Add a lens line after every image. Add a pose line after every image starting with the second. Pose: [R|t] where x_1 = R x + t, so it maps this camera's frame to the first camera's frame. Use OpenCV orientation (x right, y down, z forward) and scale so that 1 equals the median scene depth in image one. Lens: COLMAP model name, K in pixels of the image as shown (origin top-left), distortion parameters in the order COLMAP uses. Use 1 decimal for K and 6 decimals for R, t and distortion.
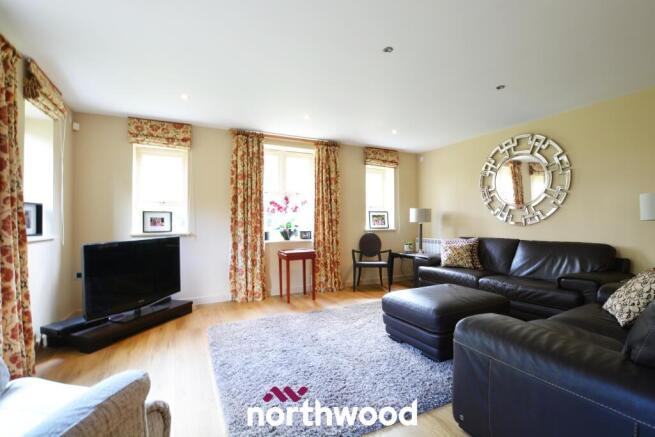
lens RADIAL K [[292.8, 0, 326.2], [0, 292.8, 220.5], [0, 0, 1]] dist [-0.038104, 0.015945]
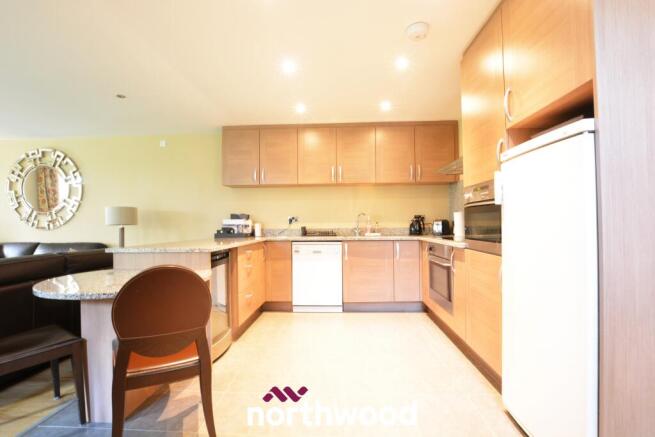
lens RADIAL K [[292.8, 0, 326.2], [0, 292.8, 220.5], [0, 0, 1]] dist [-0.038104, 0.015945]
pose [[0.496566, 0.008802, 0.867954, 0.249006], [0.002309, 0.999932, -0.011461, -0.002975], [-0.867996, 0.007696, 0.496512, -0.470496]]
